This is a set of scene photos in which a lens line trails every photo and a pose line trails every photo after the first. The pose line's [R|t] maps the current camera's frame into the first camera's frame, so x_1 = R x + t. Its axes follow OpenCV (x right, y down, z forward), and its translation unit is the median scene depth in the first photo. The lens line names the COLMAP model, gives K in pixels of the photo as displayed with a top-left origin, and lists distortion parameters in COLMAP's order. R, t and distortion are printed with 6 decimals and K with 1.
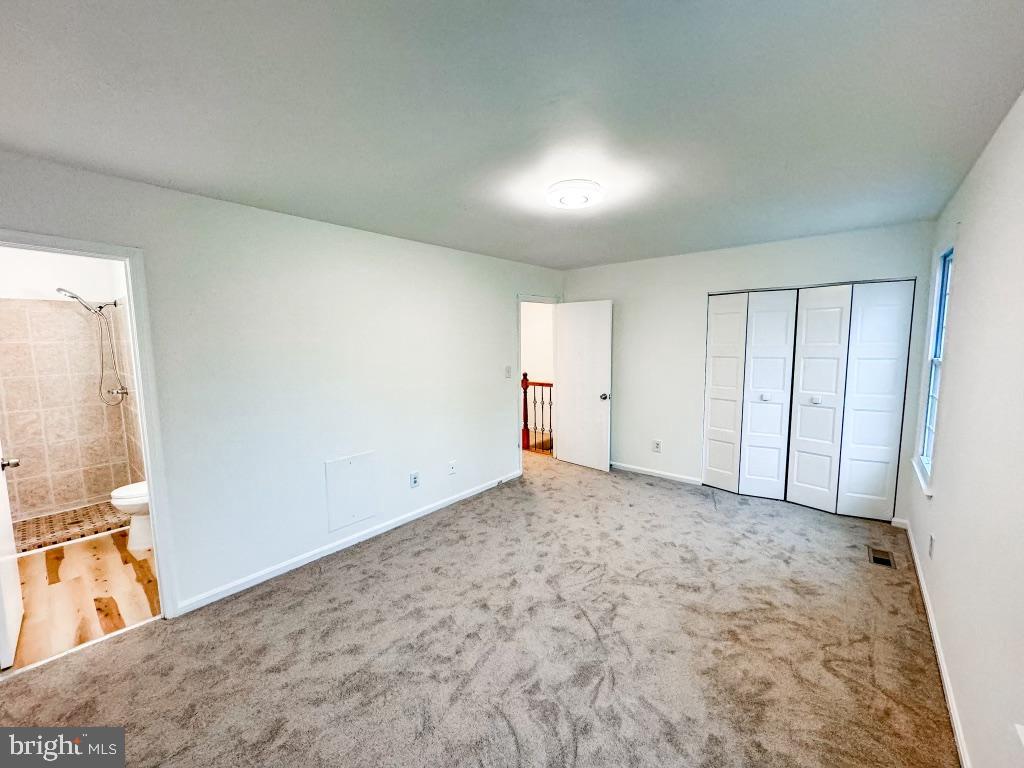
lens RADIAL K [[407.7, 0, 512.6], [0, 407.7, 382.7], [0, 0, 1]] dist [-0.002810, 0.000588]
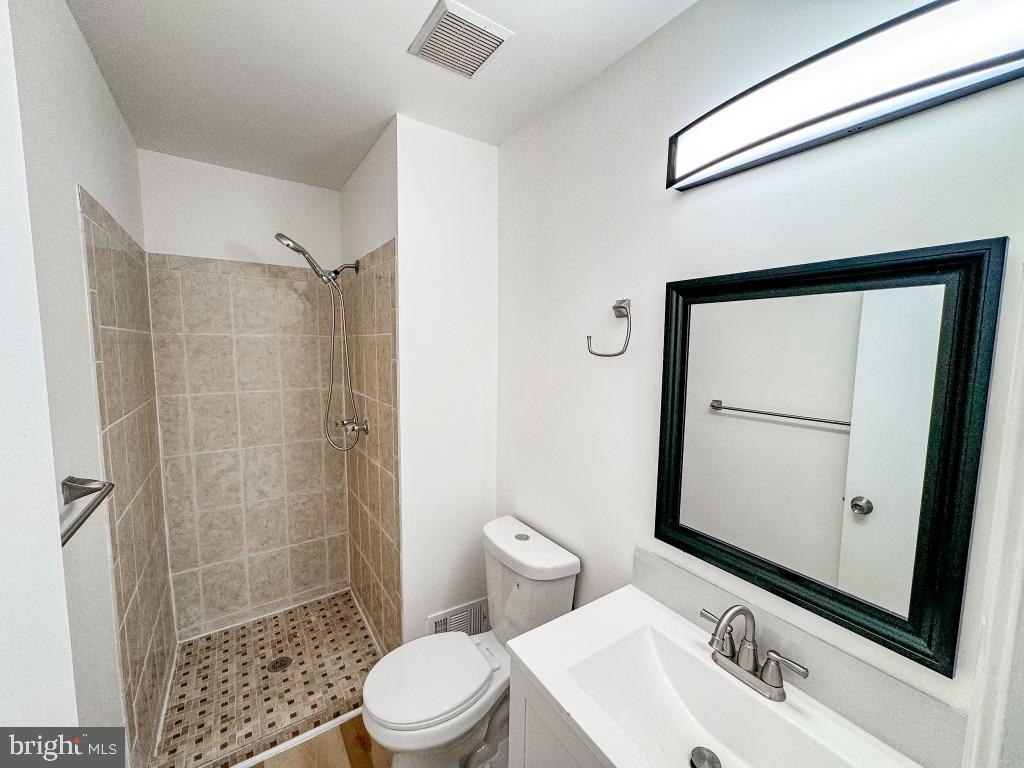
lens RADIAL K [[407.7, 0, 512.6], [0, 407.7, 382.7], [0, 0, 1]] dist [-0.002810, 0.000588]
pose [[0.962860, 0.040075, -0.267010, -0.617650], [-0.044626, 0.998943, -0.010994, -0.040682], [0.266287, 0.022501, 0.963631, 0.526507]]
